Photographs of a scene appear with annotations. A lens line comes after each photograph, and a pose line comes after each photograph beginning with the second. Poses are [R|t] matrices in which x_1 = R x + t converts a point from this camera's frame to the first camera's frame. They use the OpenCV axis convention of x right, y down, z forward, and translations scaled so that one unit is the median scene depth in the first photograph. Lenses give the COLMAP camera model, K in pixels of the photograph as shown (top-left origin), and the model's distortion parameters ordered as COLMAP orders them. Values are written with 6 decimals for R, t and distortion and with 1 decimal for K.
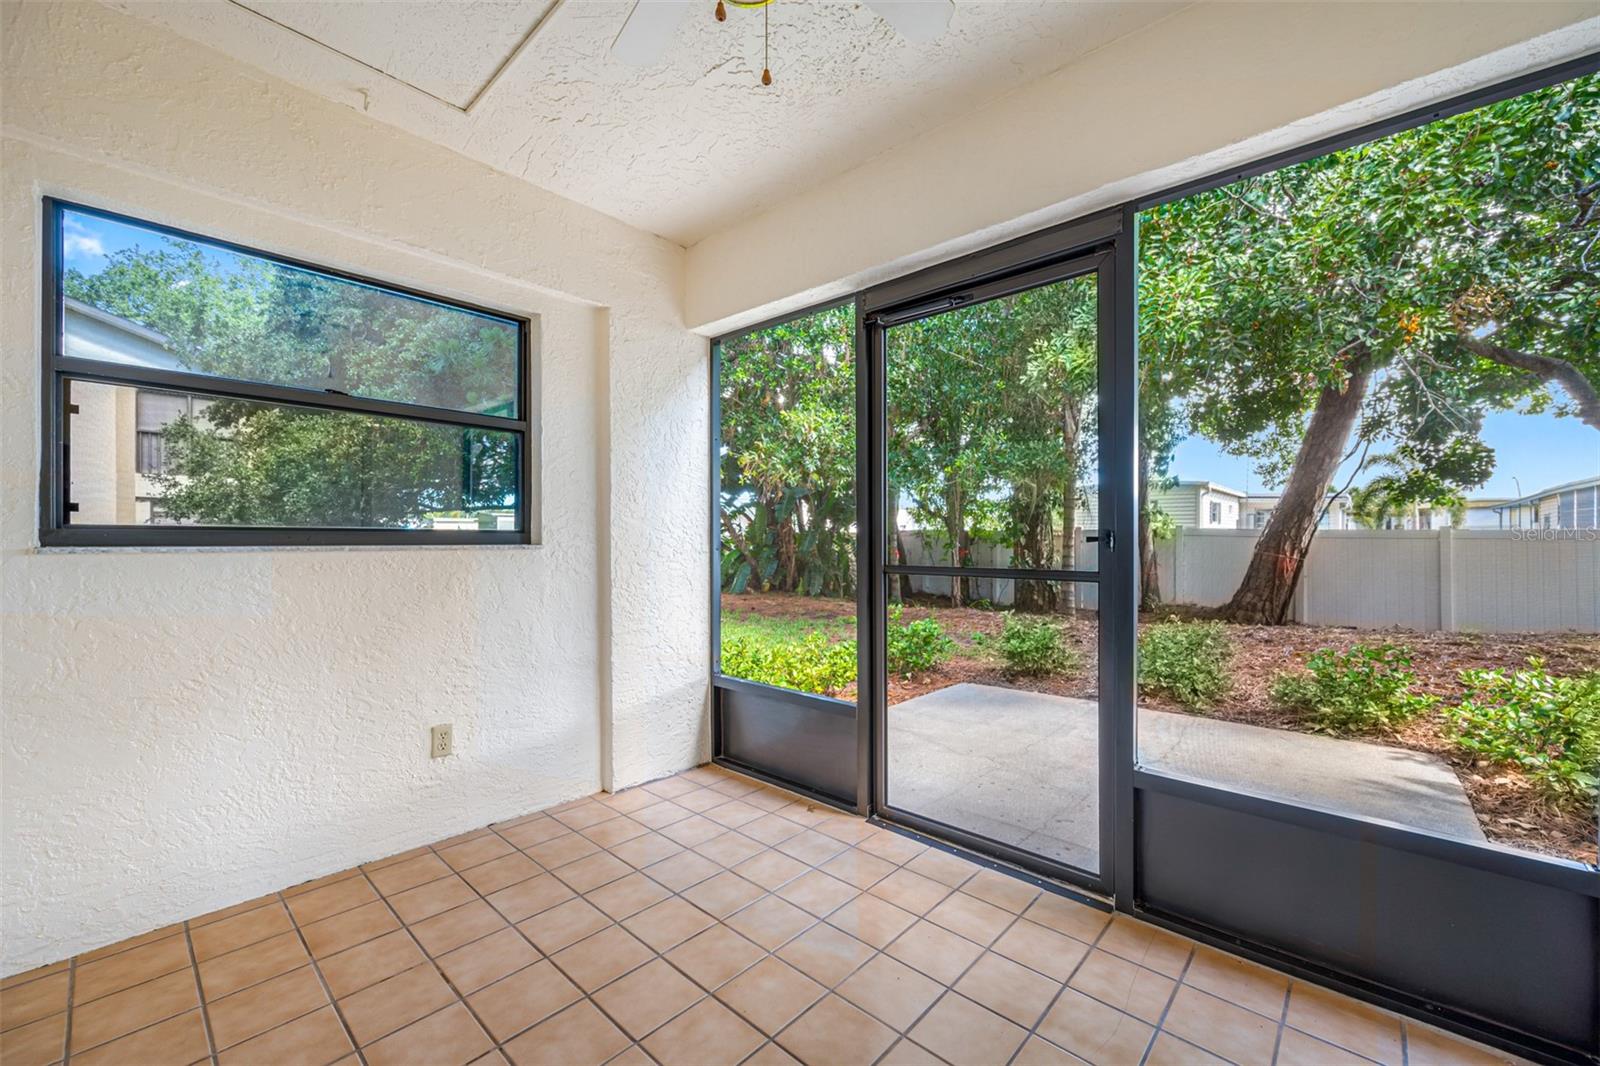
lens RADIAL K [[636.1, 0, 797.2], [0, 636.1, 538.1], [0, 0, 1]] dist [0.000718, 0.000276]
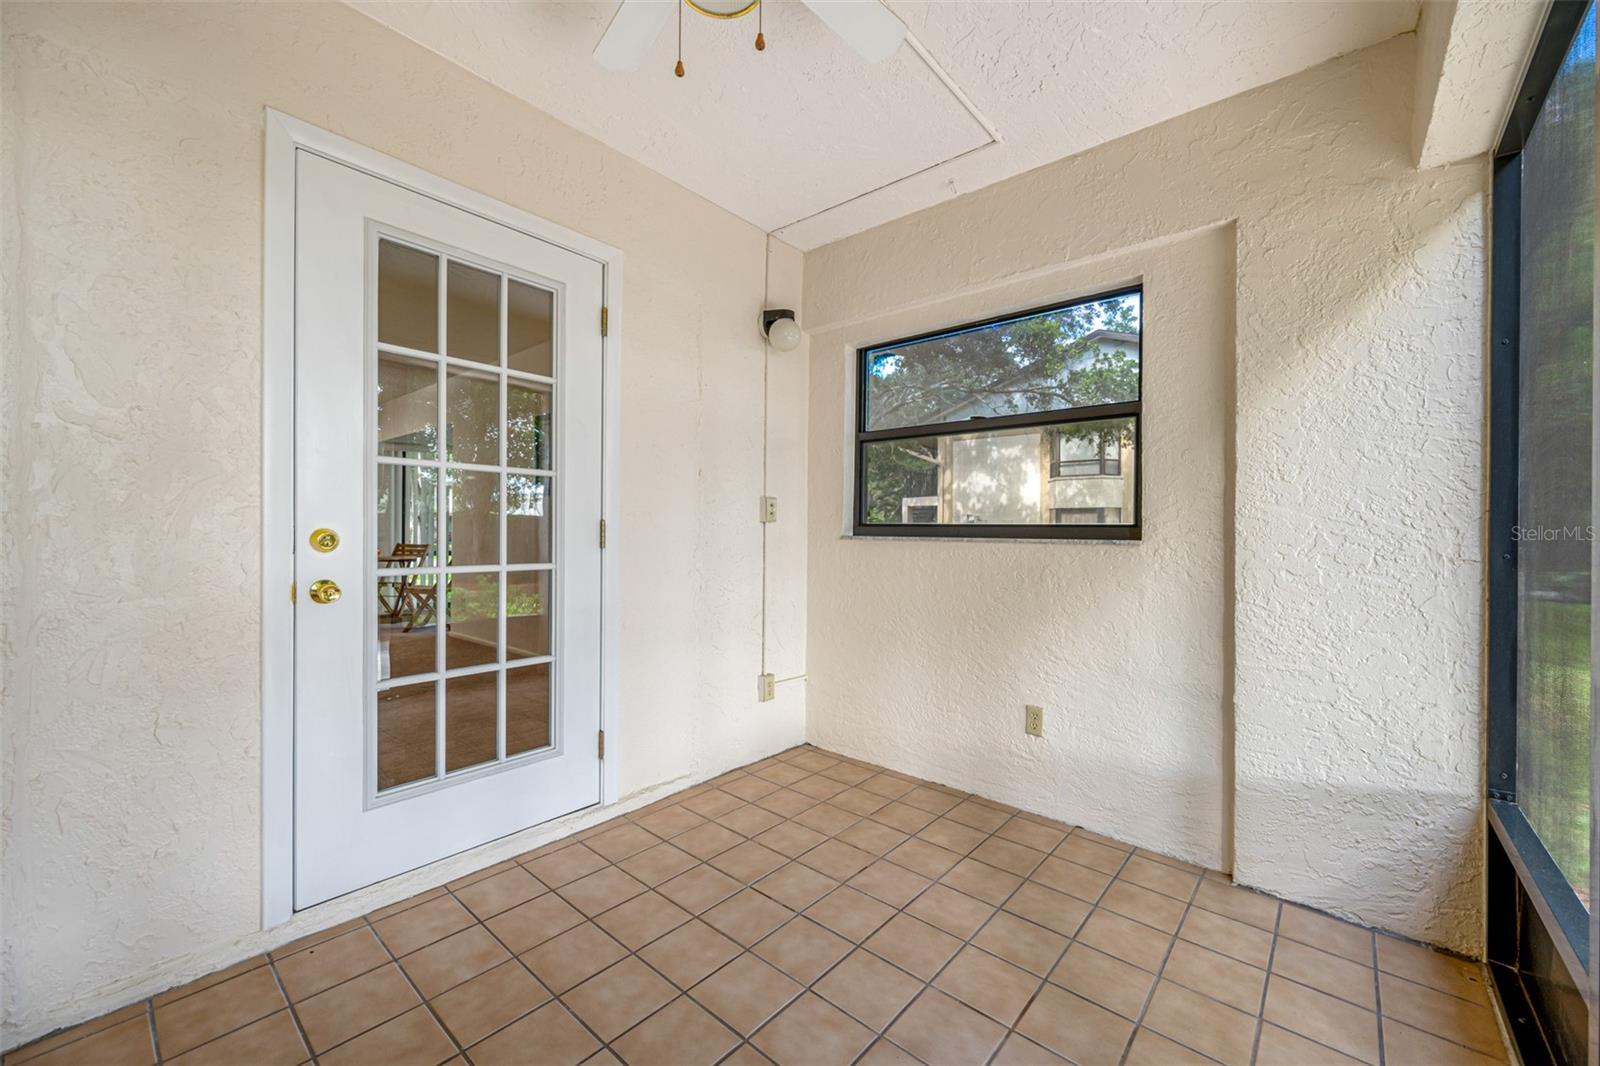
lens RADIAL K [[636.1, 0, 797.2], [0, 636.1, 538.1], [0, 0, 1]] dist [0.000718, 0.000276]
pose [[0.028508, 0.008364, -0.999559, 0.502013], [-0.009791, 0.999919, 0.008088, 0.005155], [0.999546, 0.009556, 0.028587, 0.566561]]
